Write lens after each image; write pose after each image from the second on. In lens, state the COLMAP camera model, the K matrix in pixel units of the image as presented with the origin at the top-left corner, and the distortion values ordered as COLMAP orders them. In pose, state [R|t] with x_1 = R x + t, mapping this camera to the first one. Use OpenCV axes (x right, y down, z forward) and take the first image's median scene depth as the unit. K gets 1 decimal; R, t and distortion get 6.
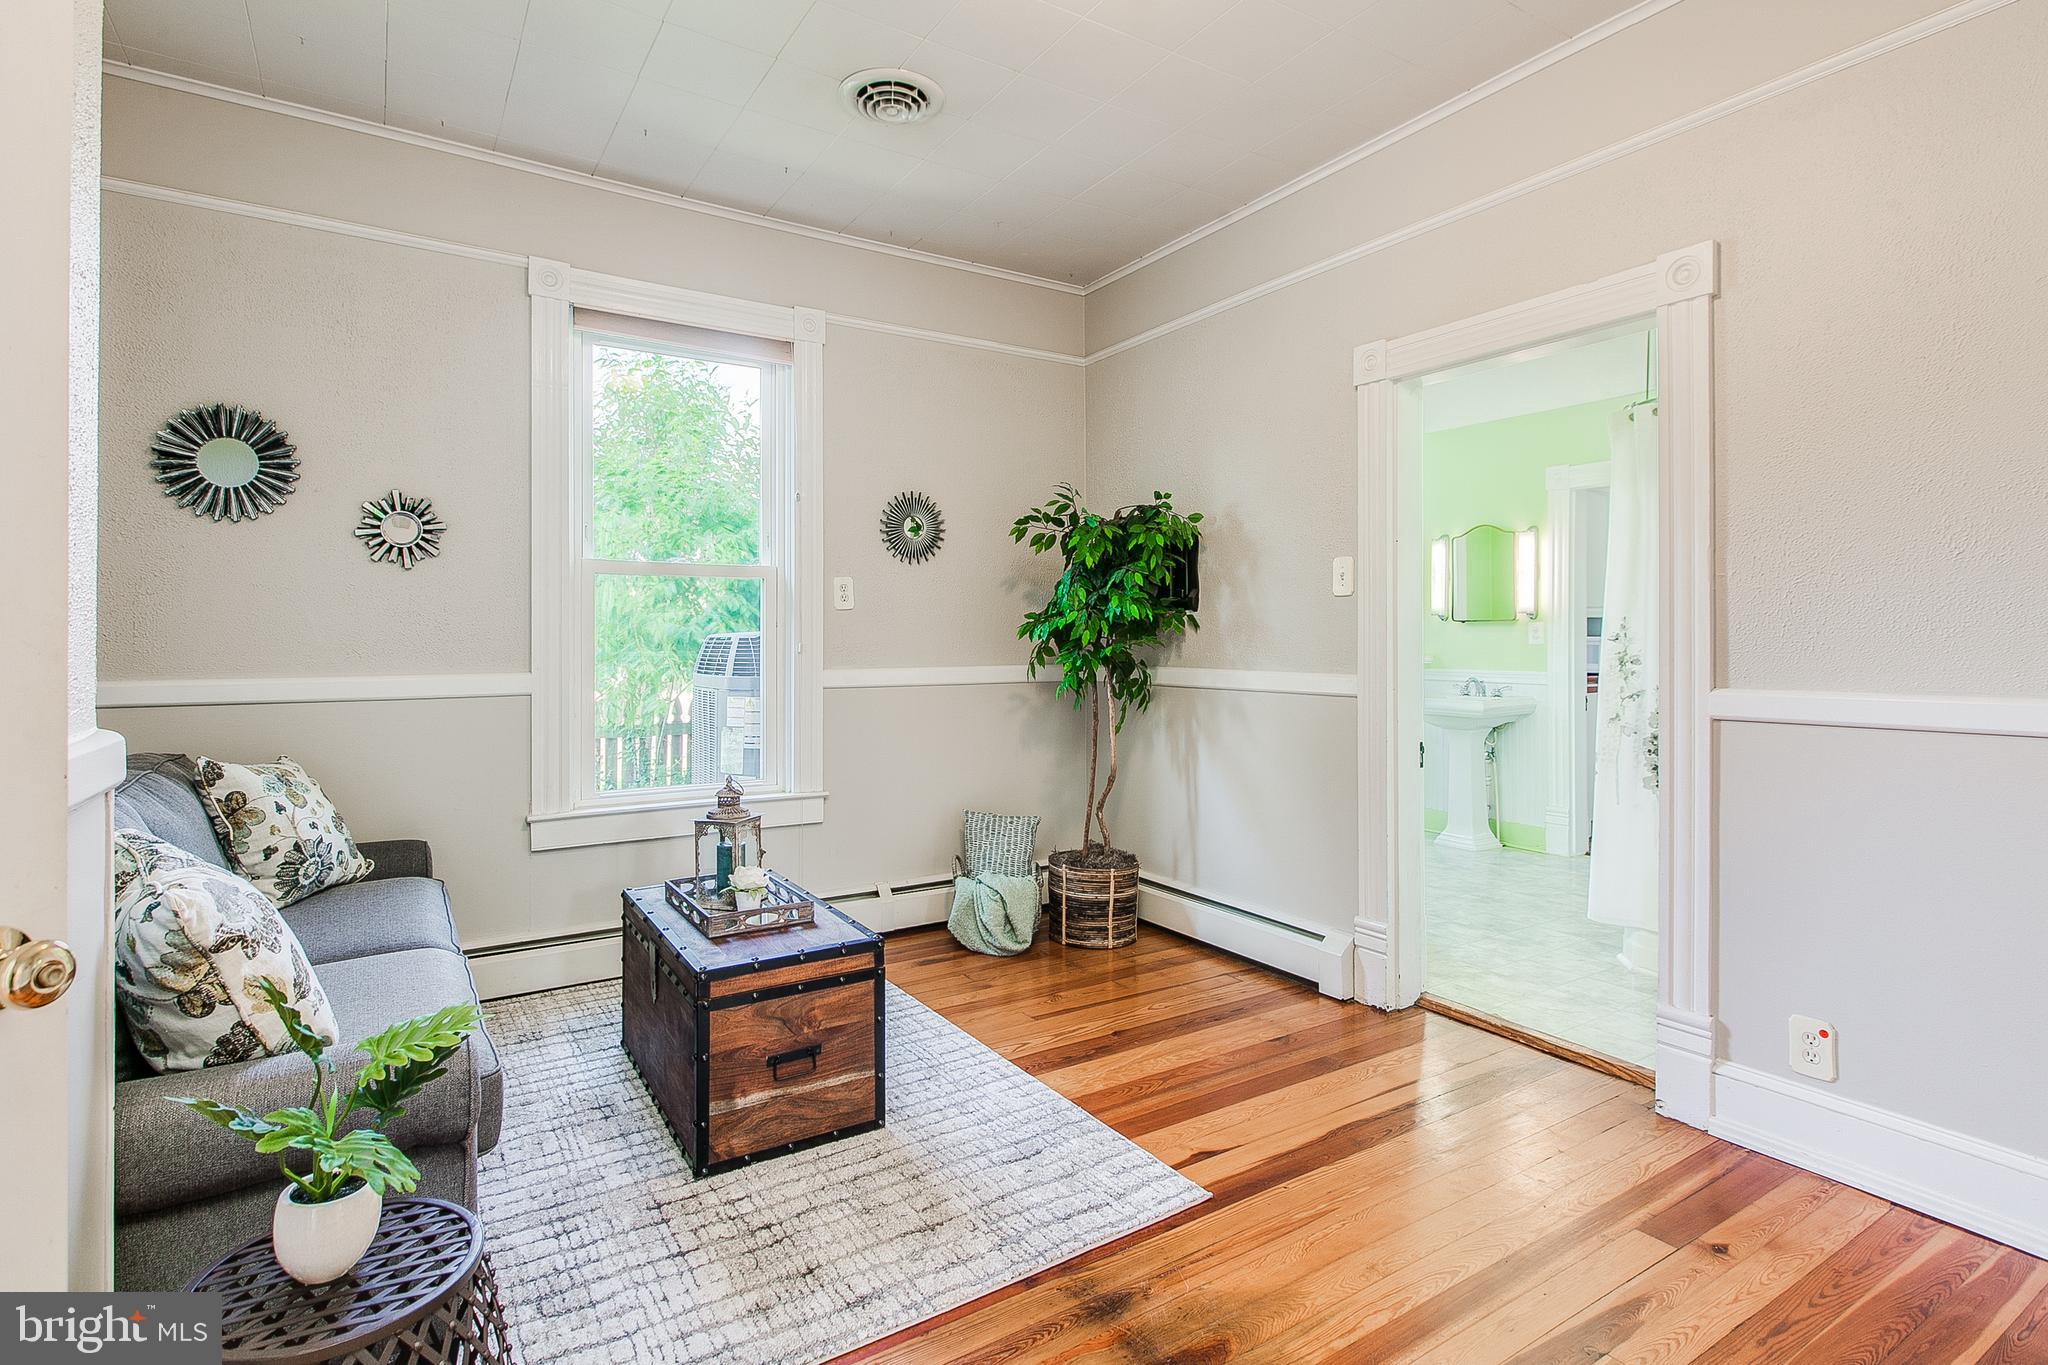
lens RADIAL K [[1008.7, 0, 998.7], [0, 1008.7, 638.5], [0, 0, 1]] dist [-0.008245, 0.002509]
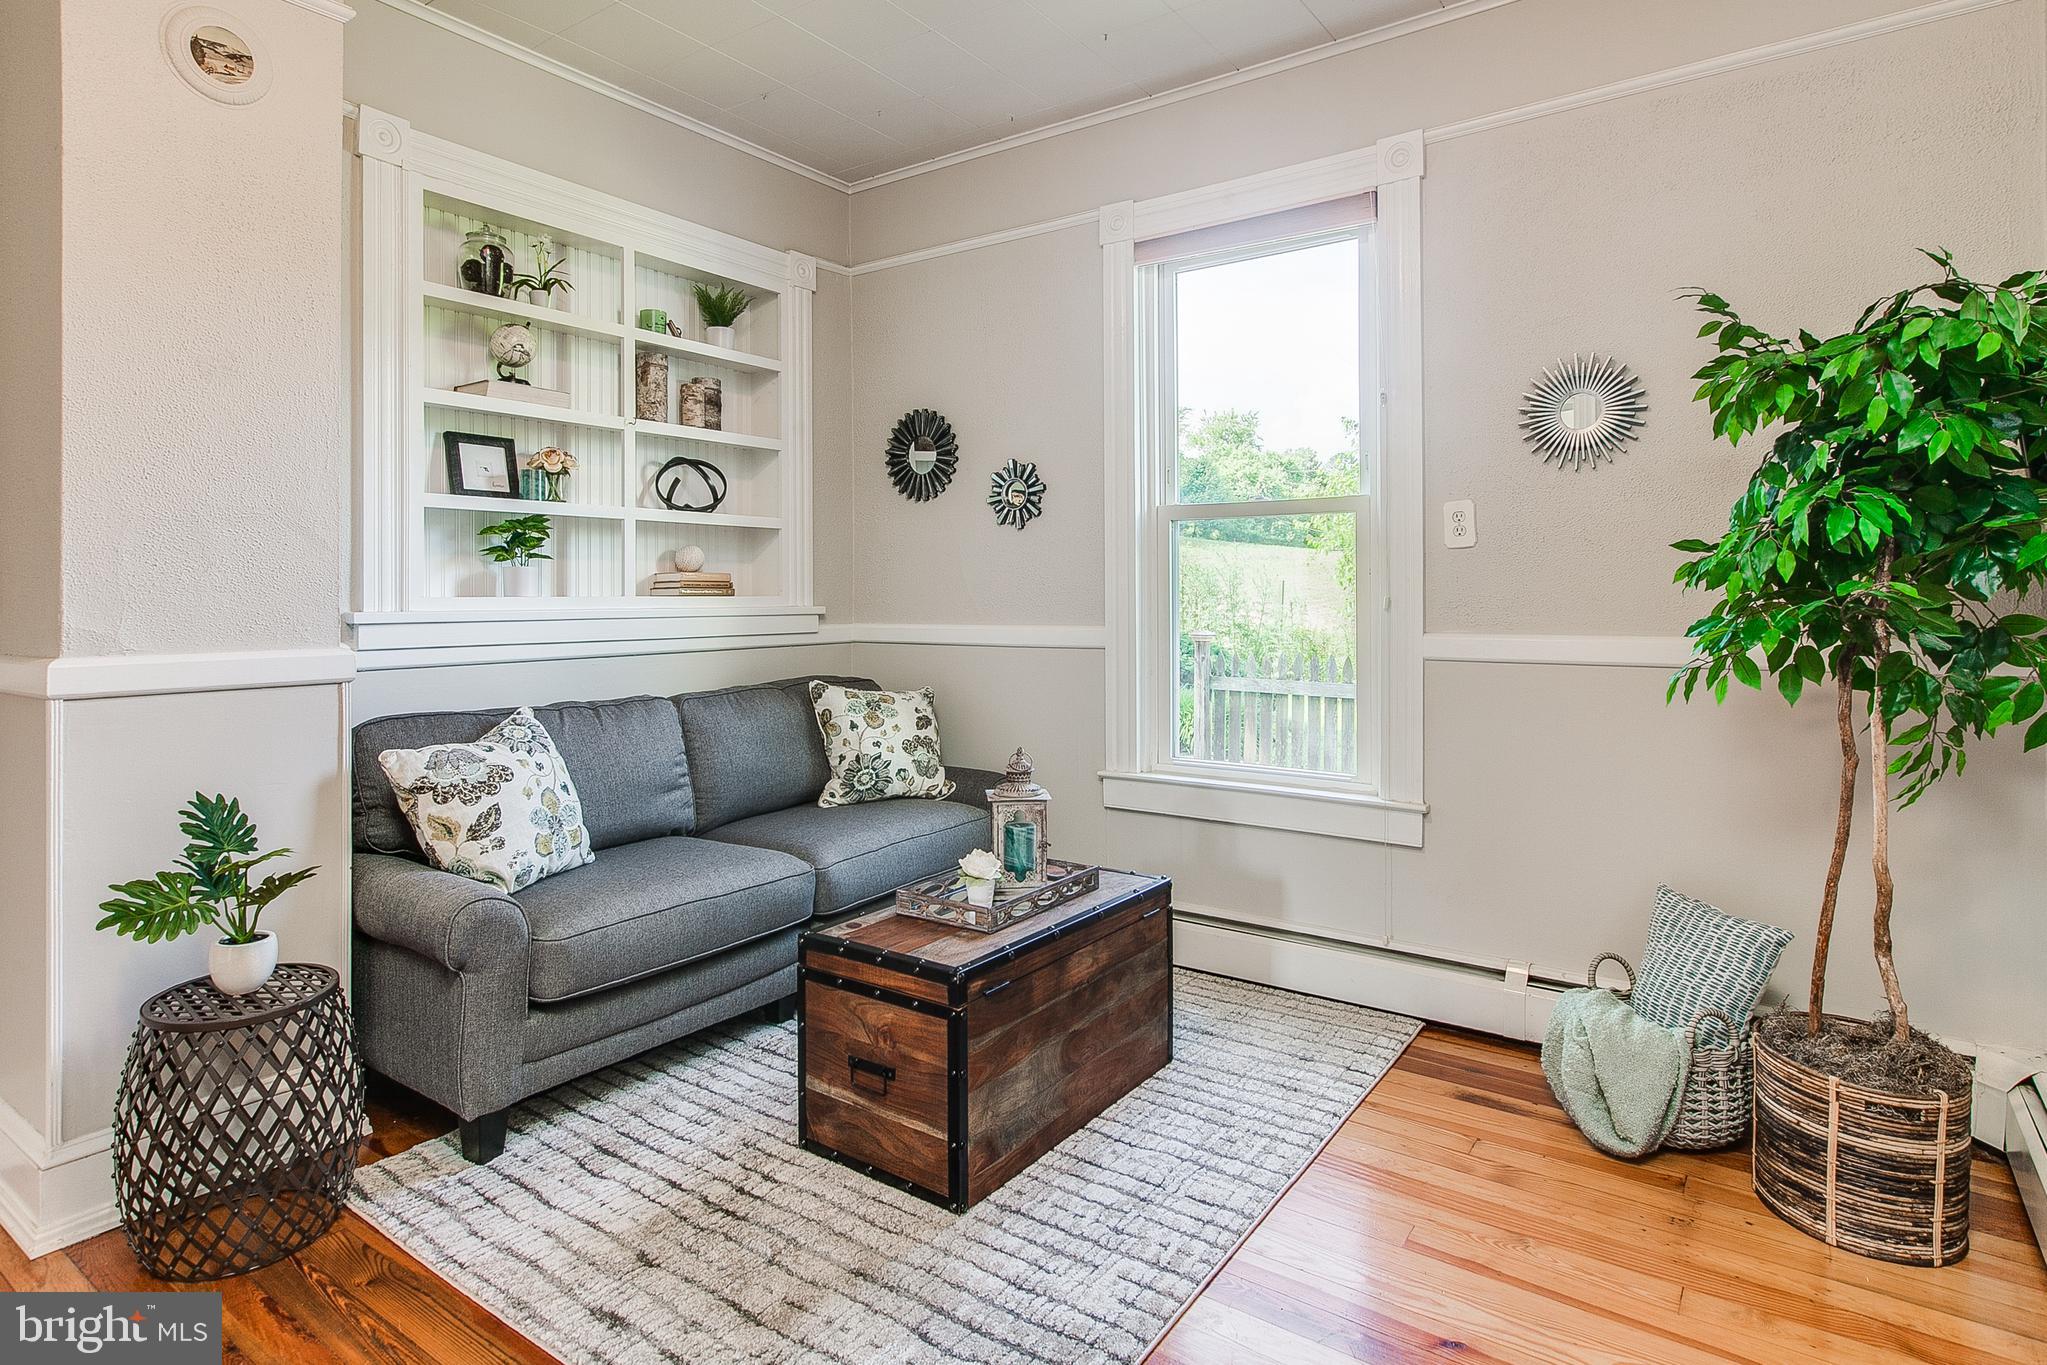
lens RADIAL K [[1082.8, 0, 1016.4], [0, 1082.8, 590.4], [0, 0, 1]] dist [-0.002795, 0.002074]
pose [[0.386317, -0.002907, -0.922362, 0.599455], [0.005147, 0.999986, -0.000996, -0.000560], [0.922352, -0.004363, 0.386326, 0.628607]]
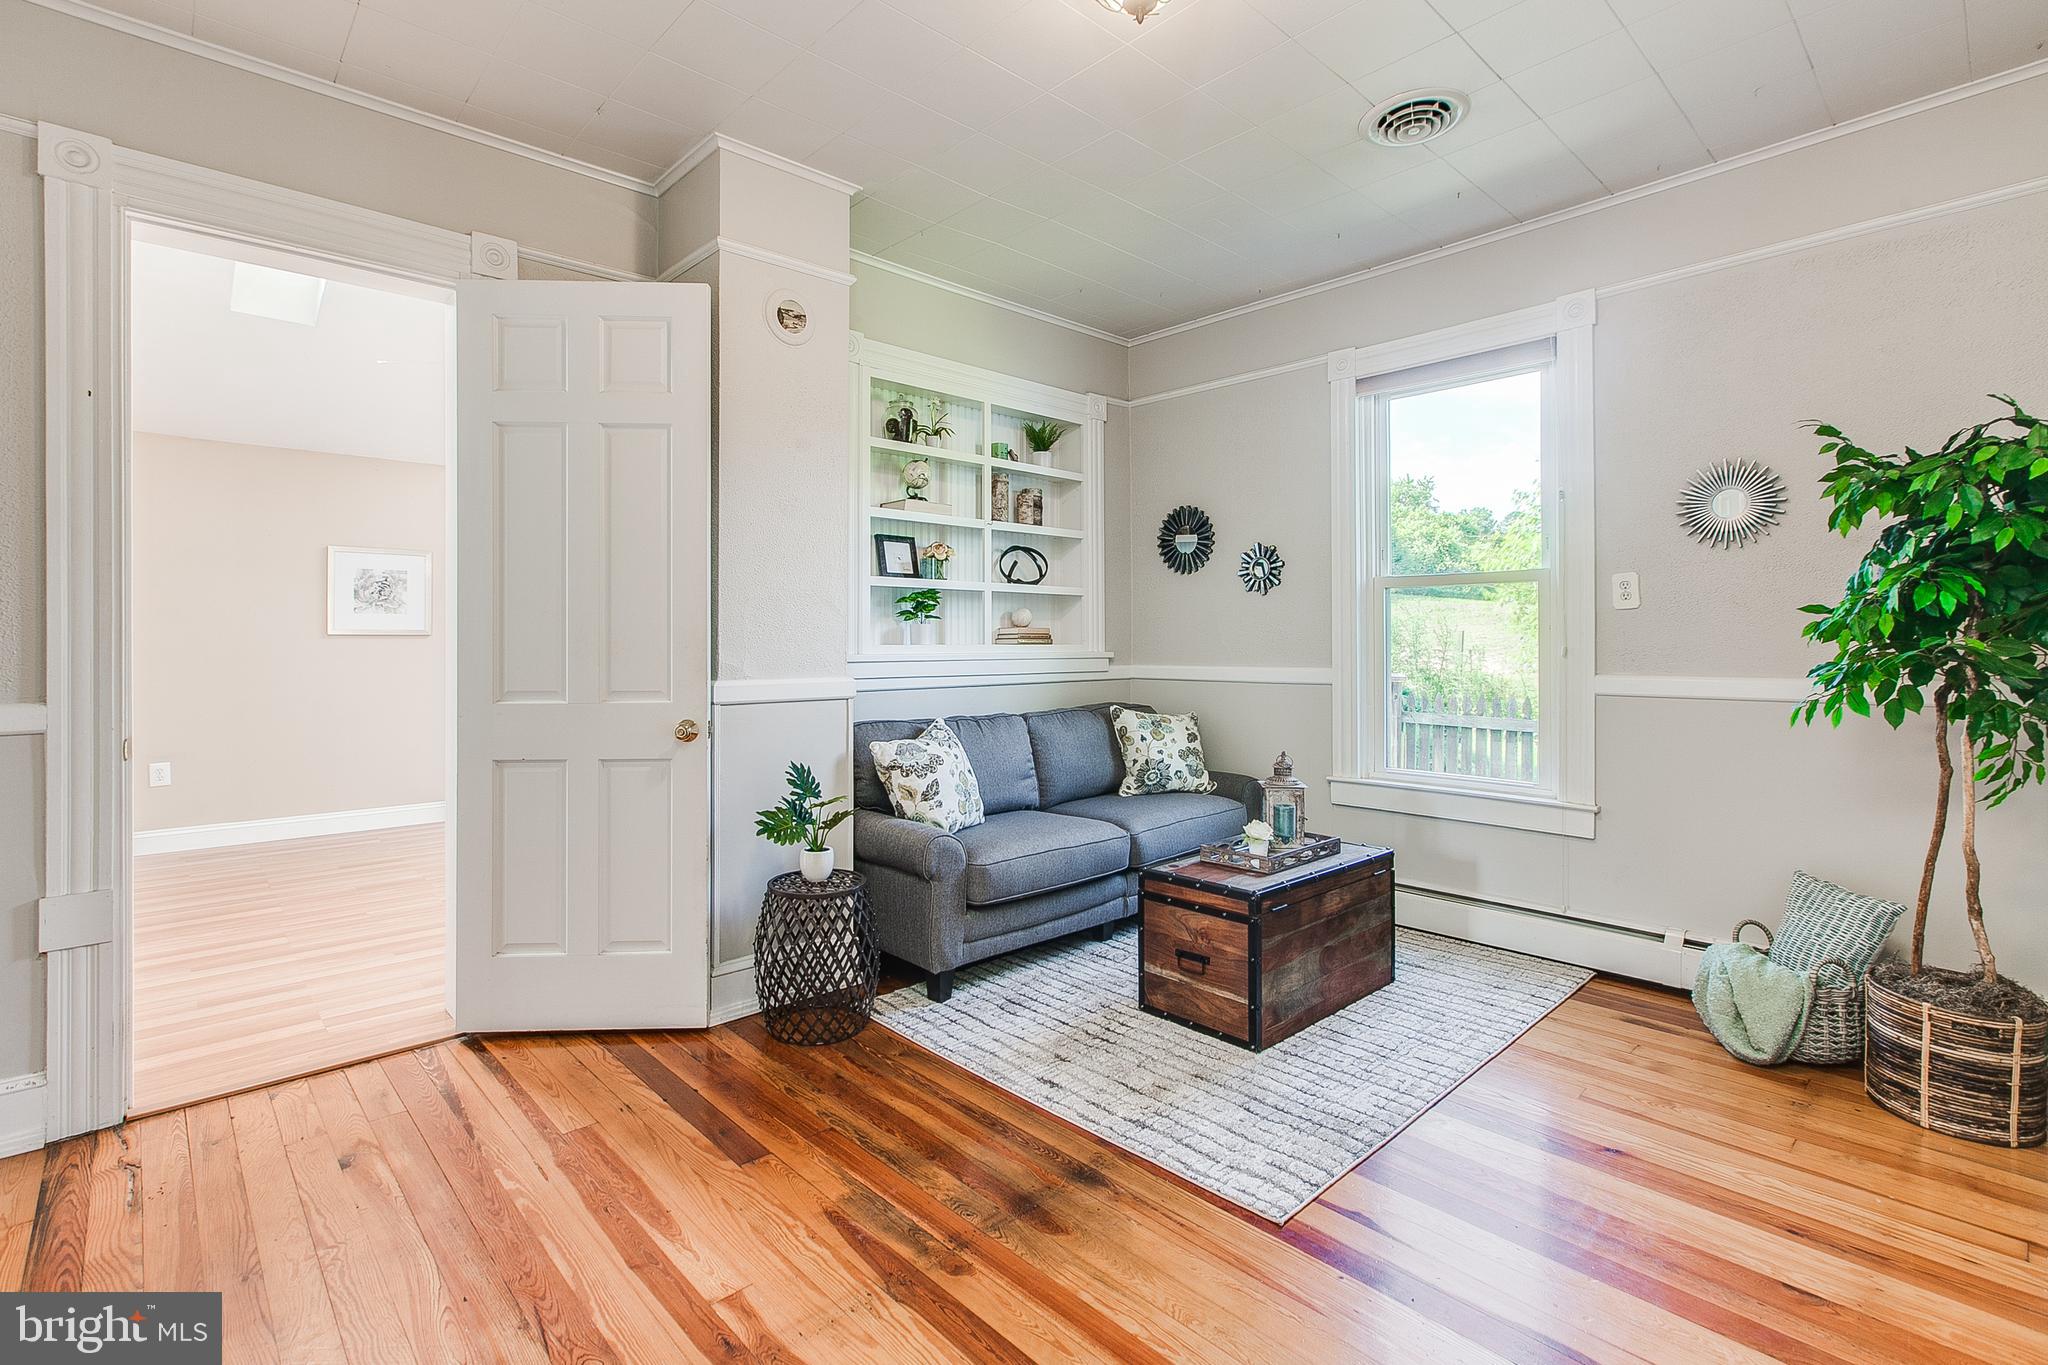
lens RADIAL K [[925.3, 0, 1024.3], [0, 925.3, 637.1], [0, 0, 1]] dist [0.000555, -0.000732]
pose [[0.197647, -0.003944, -0.980265, 0.797036], [0.003724, 0.999988, -0.003273, -0.004616], [0.980266, -0.003003, 0.197659, 0.451078]]
